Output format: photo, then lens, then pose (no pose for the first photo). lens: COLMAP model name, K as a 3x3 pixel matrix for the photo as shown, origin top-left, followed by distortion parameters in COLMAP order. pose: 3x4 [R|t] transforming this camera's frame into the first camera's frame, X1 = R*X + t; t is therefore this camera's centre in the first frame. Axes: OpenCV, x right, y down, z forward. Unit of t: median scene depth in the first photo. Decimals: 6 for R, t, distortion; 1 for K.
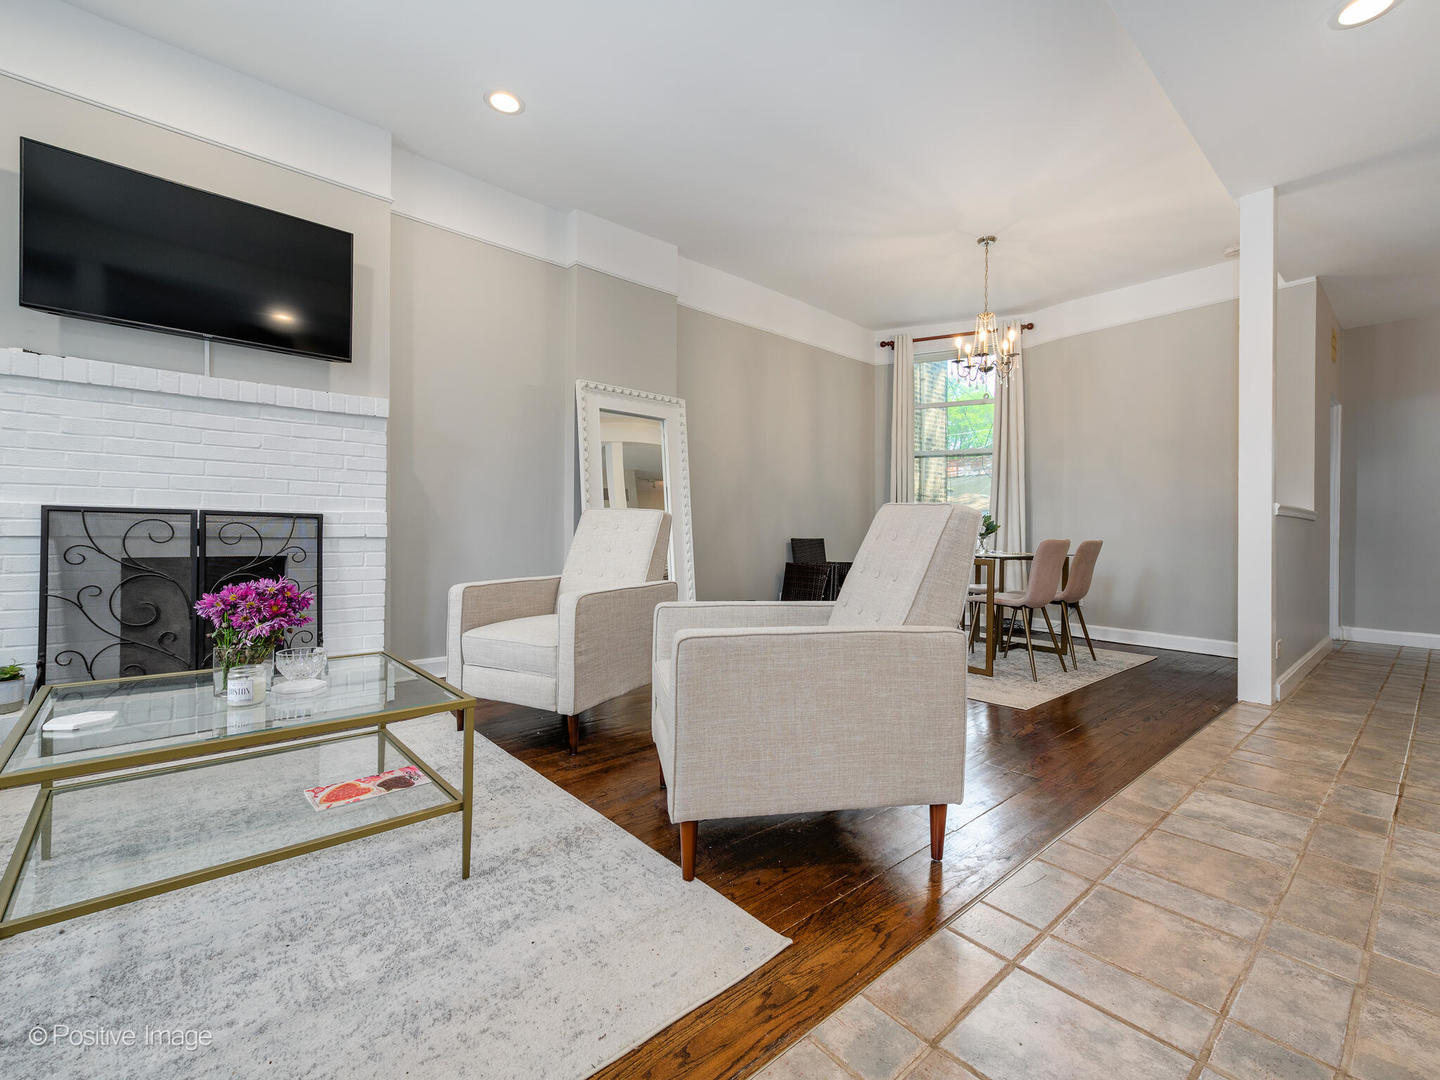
lens RADIAL K [[627.5, 0, 723.8], [0, 627.5, 534.1], [0, 0, 1]] dist [0.000690, -0.000112]
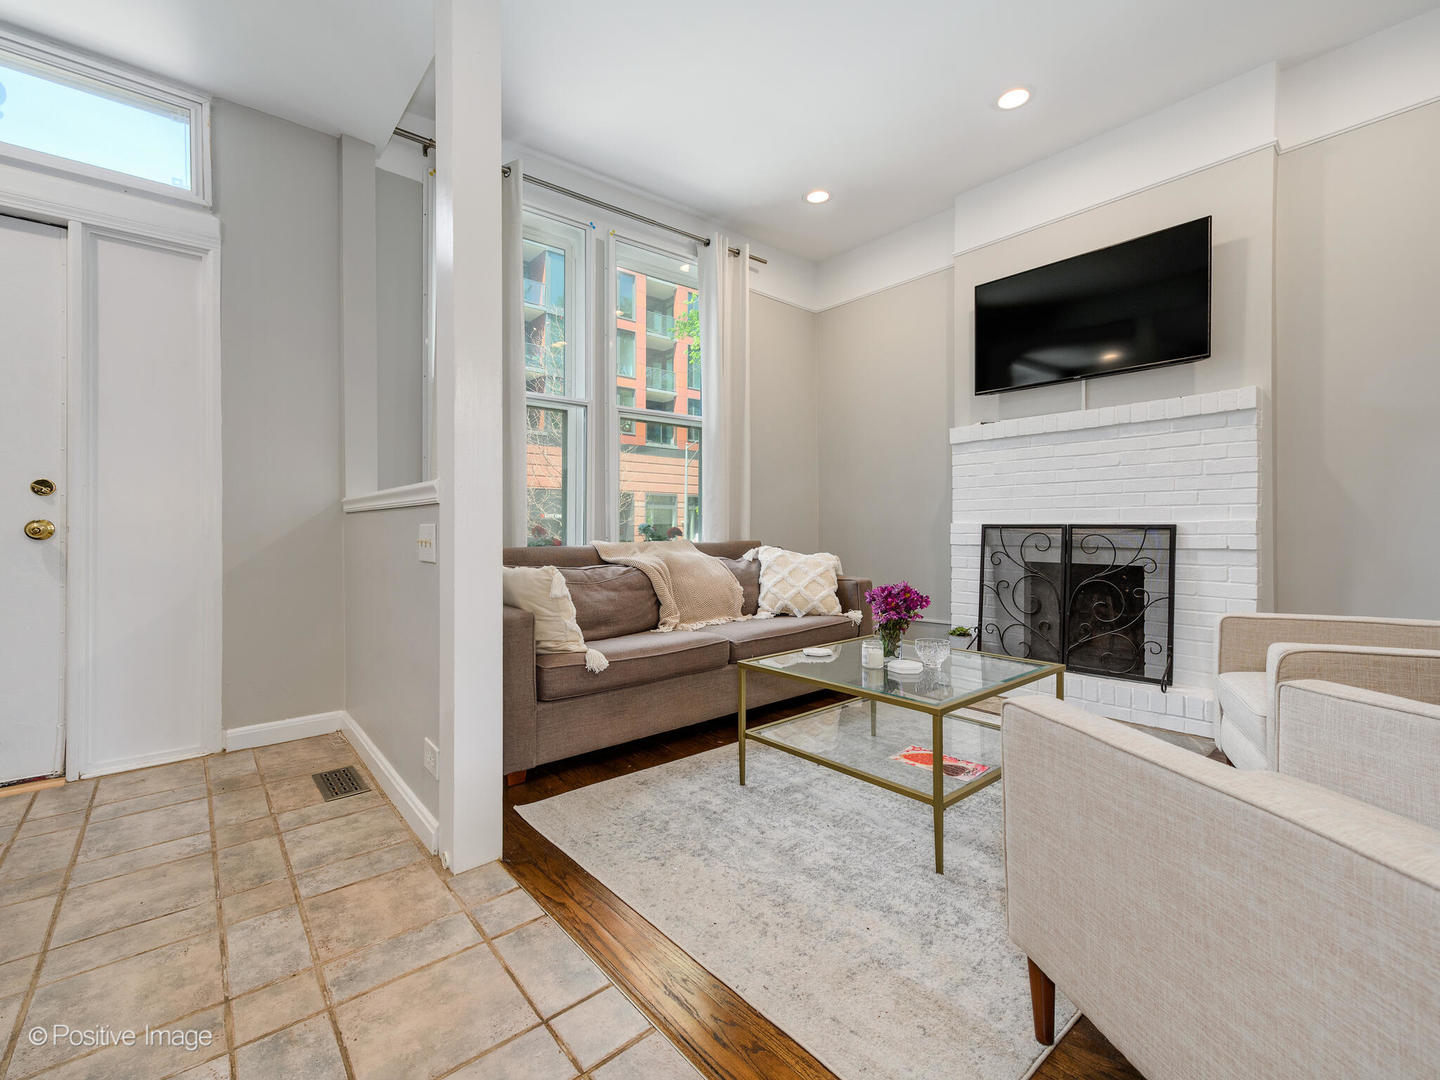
lens RADIAL K [[627.5, 0, 723.8], [0, 627.5, 534.1], [0, 0, 1]] dist [0.000690, -0.000112]
pose [[-0.010727, -0.000156, -0.999942, 0.337712], [0.002078, 0.999998, -0.000179, -0.018780], [0.999940, -0.002079, -0.010727, 0.317975]]
